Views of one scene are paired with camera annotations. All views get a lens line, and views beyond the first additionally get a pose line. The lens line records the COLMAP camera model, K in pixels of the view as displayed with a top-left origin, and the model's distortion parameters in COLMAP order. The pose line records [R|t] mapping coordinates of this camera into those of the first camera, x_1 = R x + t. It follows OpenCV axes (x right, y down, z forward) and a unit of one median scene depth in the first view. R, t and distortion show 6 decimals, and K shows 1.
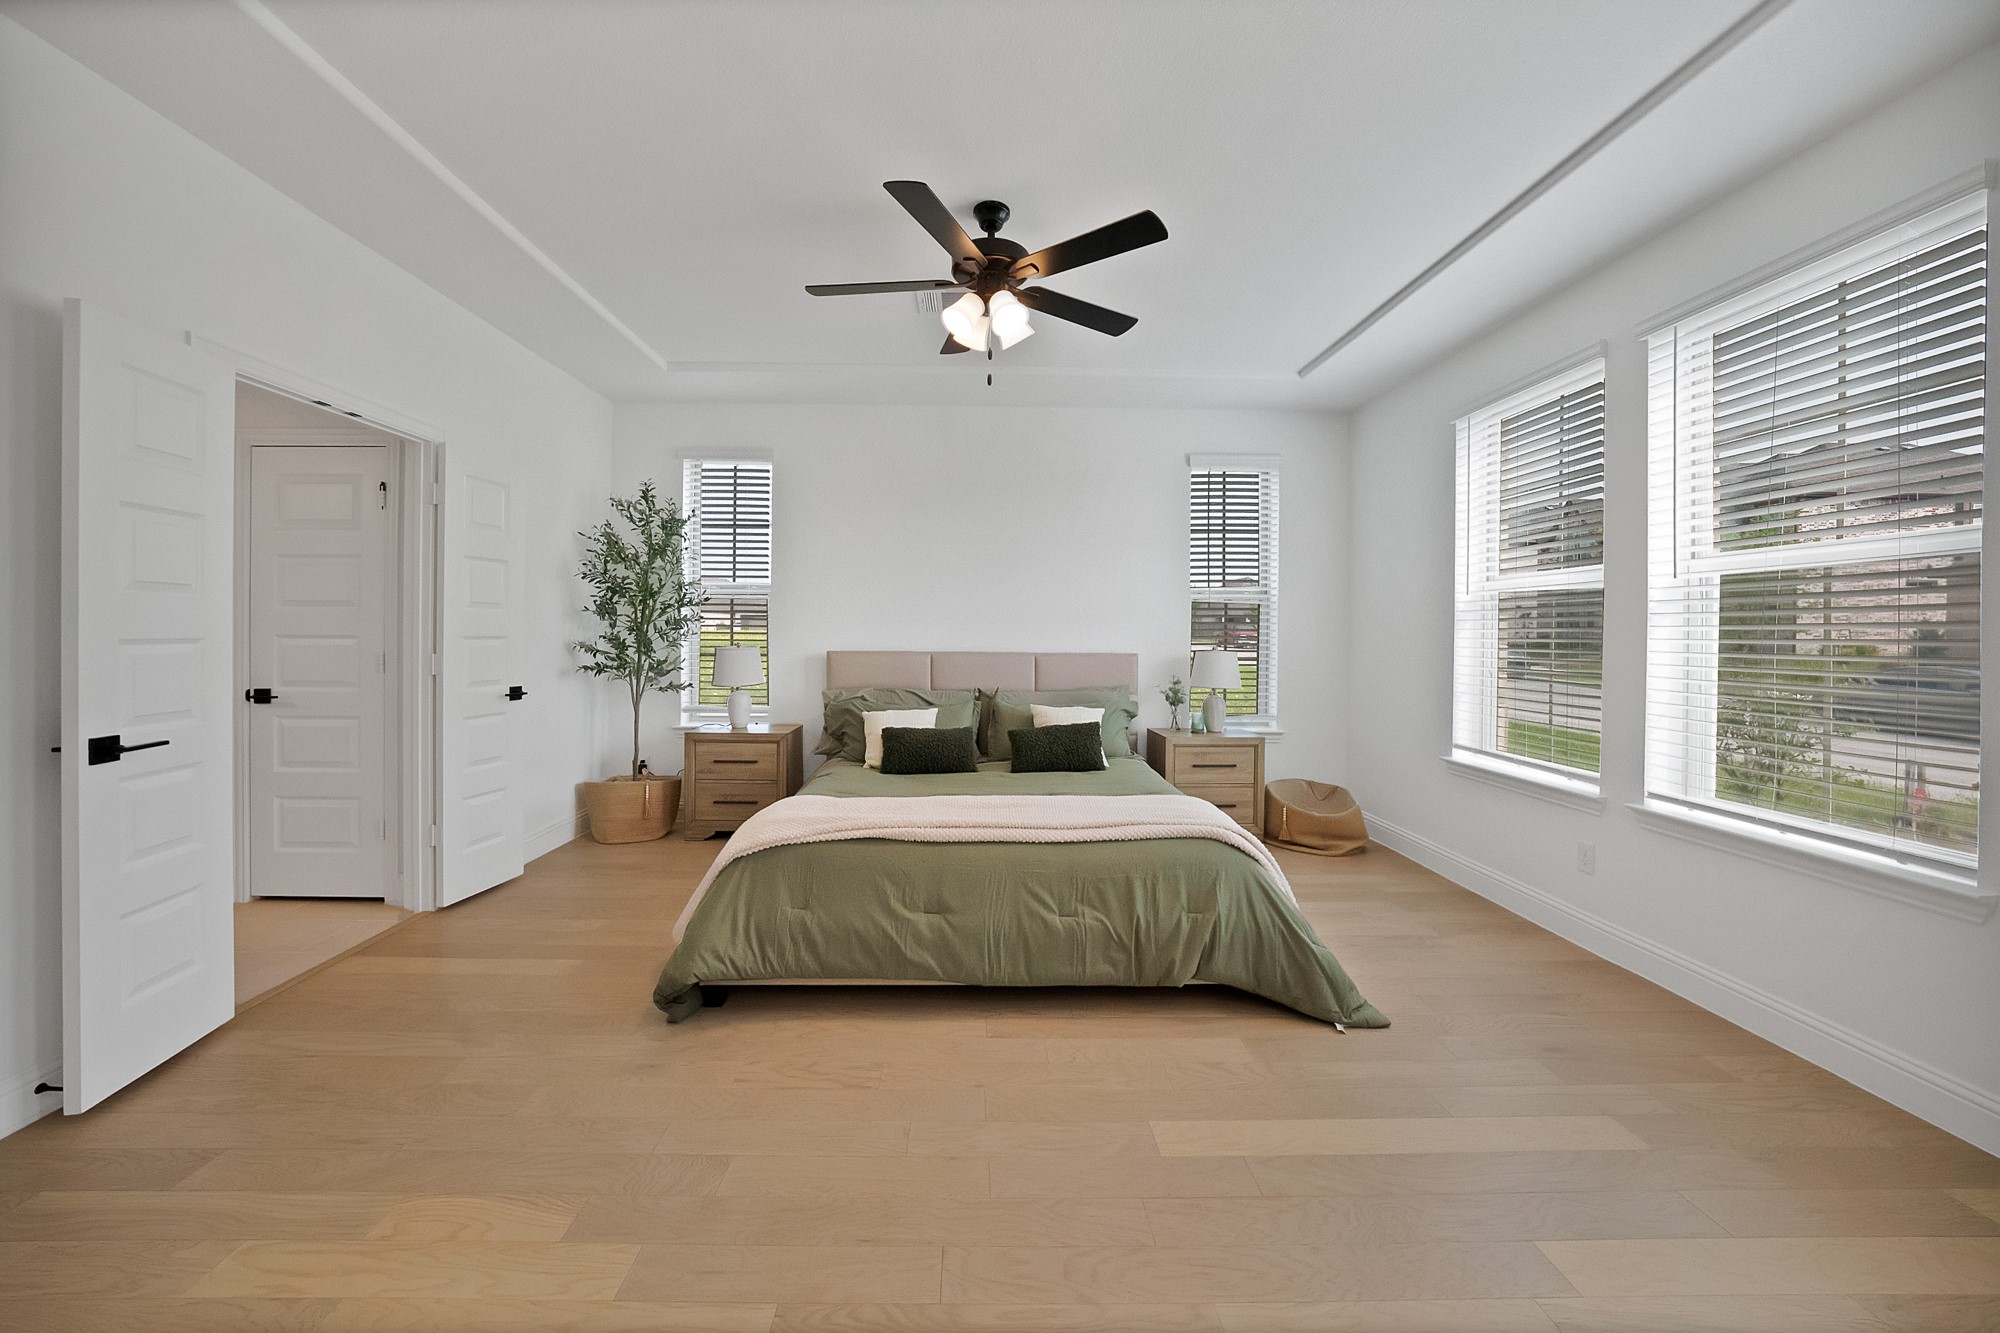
lens RADIAL K [[718.0, 0, 964.0], [0, 718.0, 638.4], [0, 0, 1]] dist [-0.016903, 0.003557]
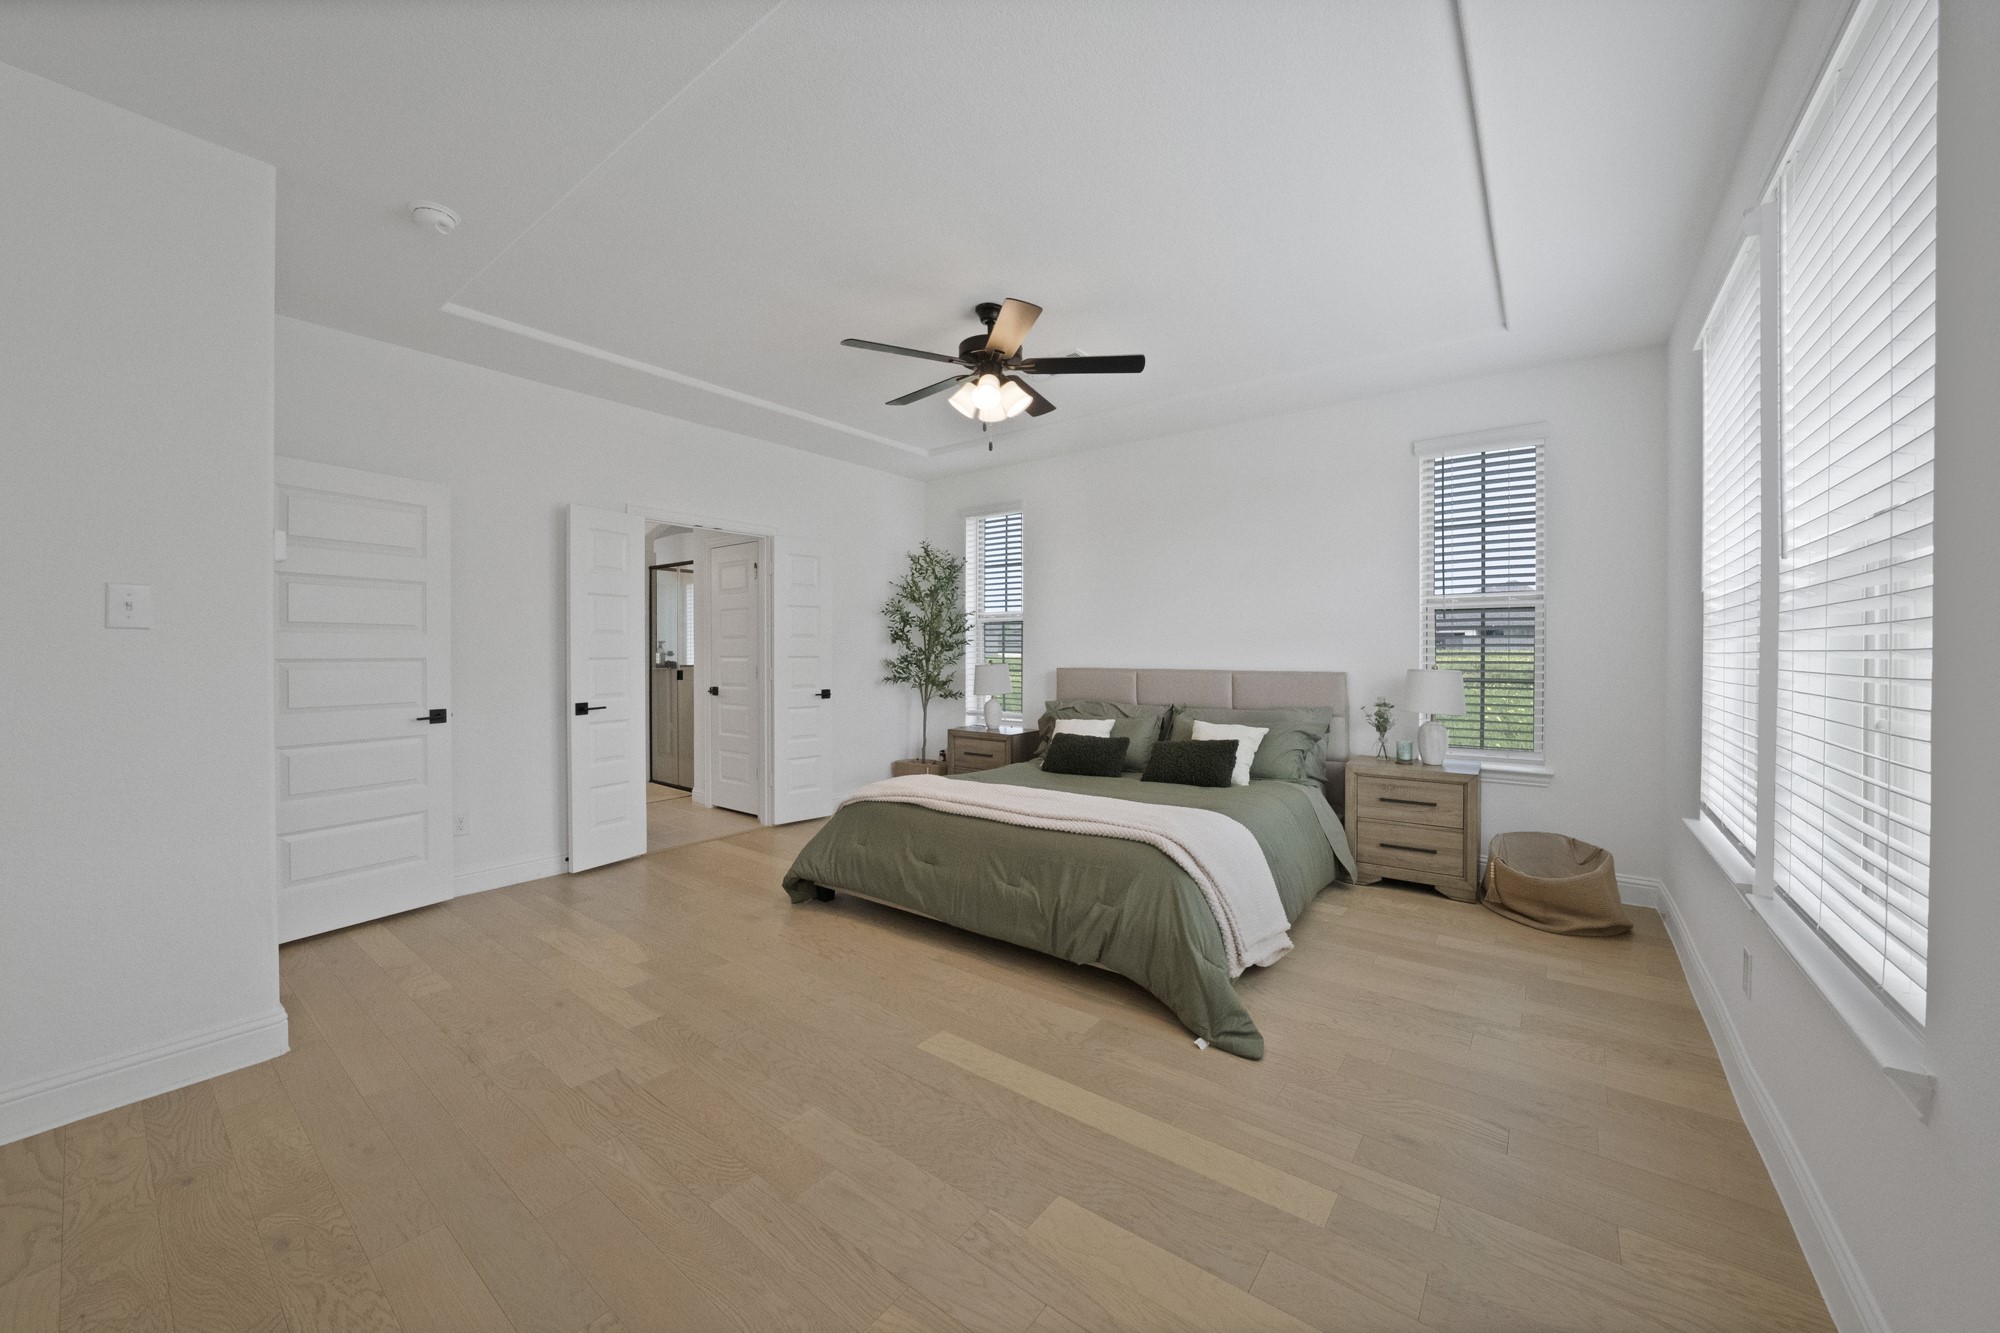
lens RADIAL K [[718.0, 0, 1006.5], [0, 718.0, 658.1], [0, 0, 1]] dist [-0.016903, 0.003557]
pose [[0.796615, -0.003395, -0.604478, 0.724847], [0.002313, 0.999994, -0.002568, 0.008032], [0.604483, 0.000647, 0.796618, 0.029030]]
